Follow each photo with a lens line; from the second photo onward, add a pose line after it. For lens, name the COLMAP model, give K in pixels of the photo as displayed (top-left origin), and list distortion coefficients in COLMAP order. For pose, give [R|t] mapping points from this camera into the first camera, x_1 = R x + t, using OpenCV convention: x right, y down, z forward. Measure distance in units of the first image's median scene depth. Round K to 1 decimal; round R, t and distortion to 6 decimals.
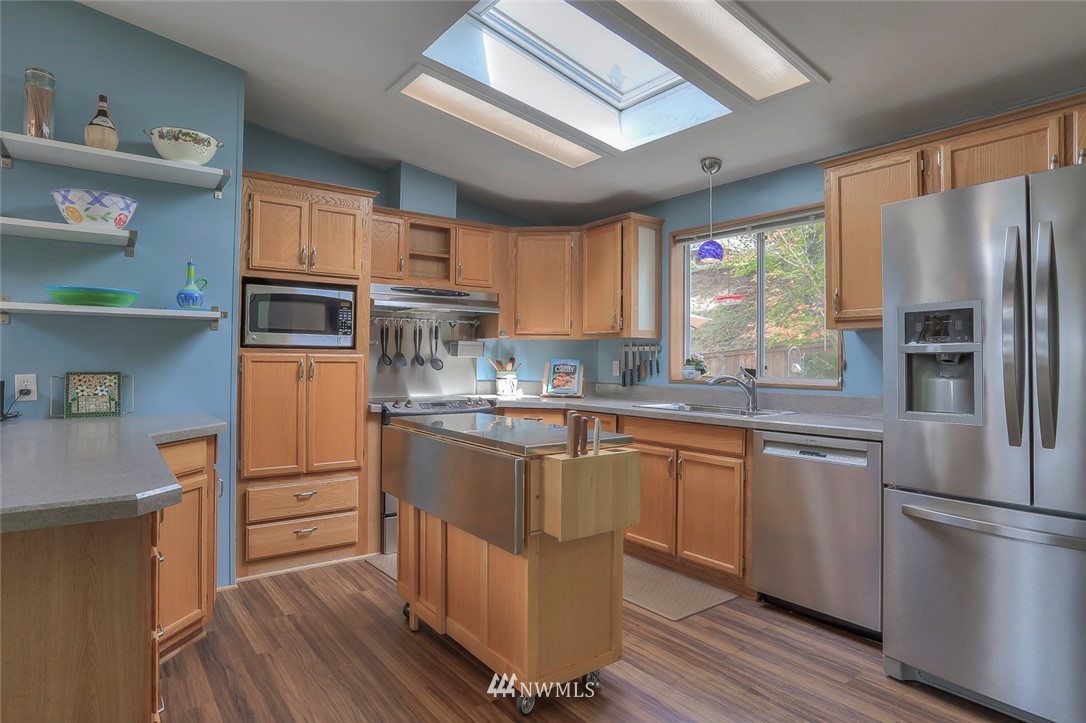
lens RADIAL K [[600.6, 0, 541.6], [0, 600.6, 354.4], [0, 0, 1]] dist [-0.053701, 0.014162]
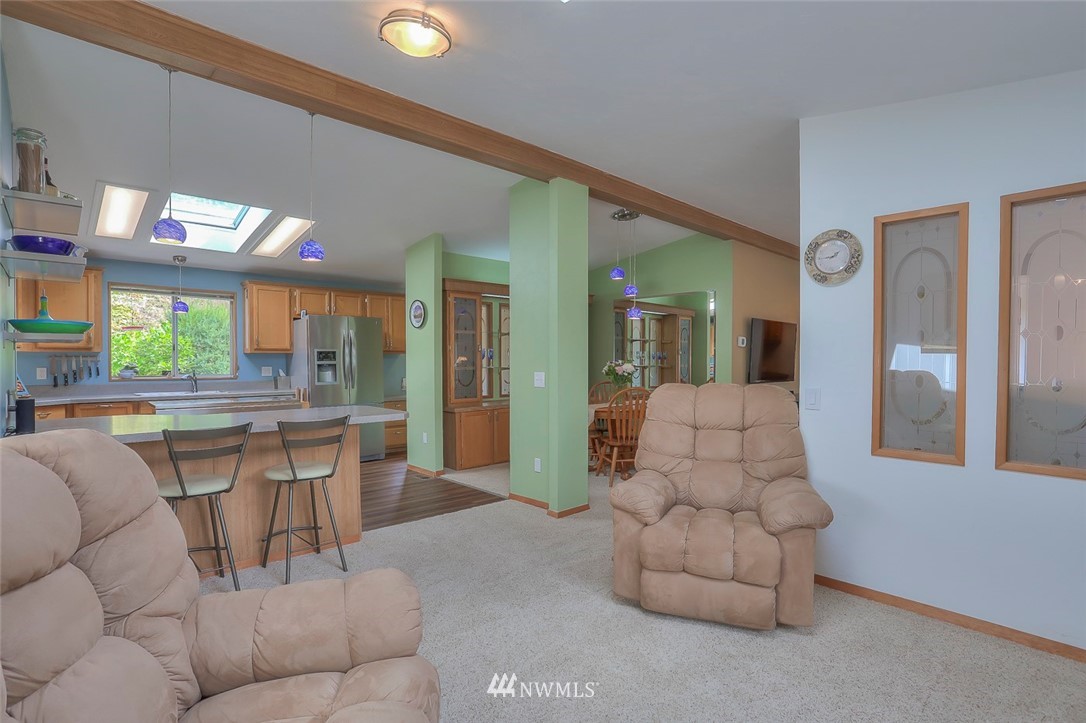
lens RADIAL K [[538.3, 0, 541.8], [0, 538.3, 363.3], [0, 0, 1]] dist [-0.052628, 0.016523]
pose [[-0.107659, -0.014913, 0.994076, -1.588715], [-0.014403, 0.999806, 0.013440, -0.041612], [-0.994084, -0.012870, -0.107853, 0.080042]]
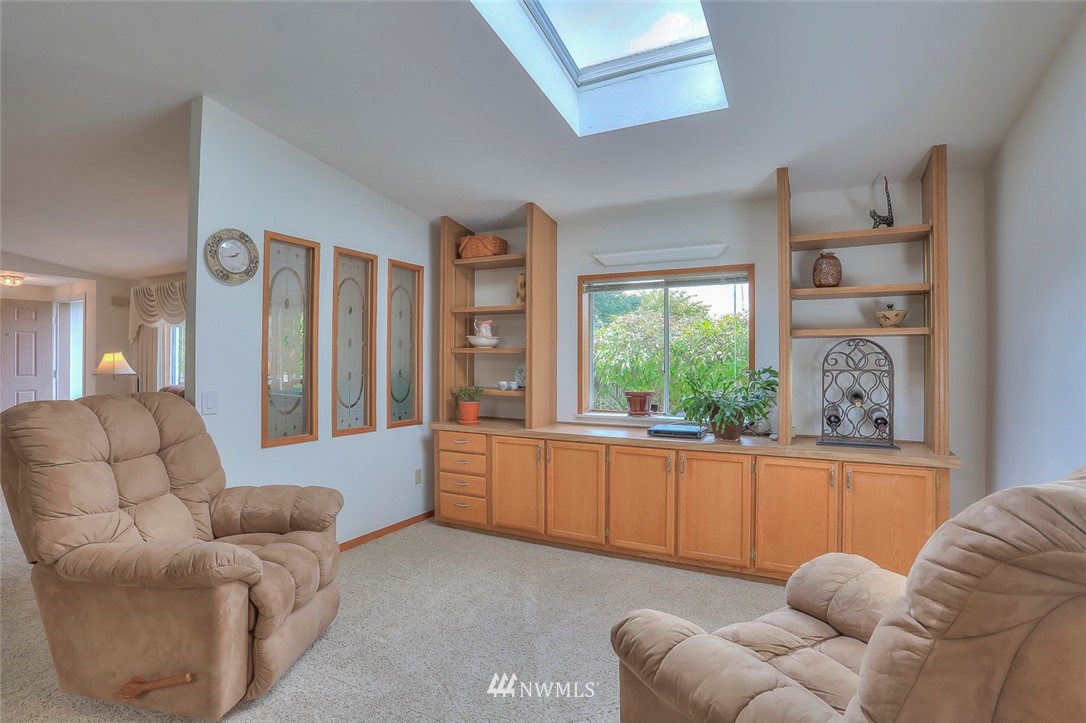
lens RADIAL K [[538.3, 0, 546.9], [0, 538.3, 359.3], [0, 0, 1]] dist [-0.052628, 0.016523]
pose [[-0.899205, -0.007957, -0.437455, -0.842469], [-0.002252, 0.999906, -0.013558, -0.033576], [0.437522, -0.011206, -0.899138, 0.515103]]
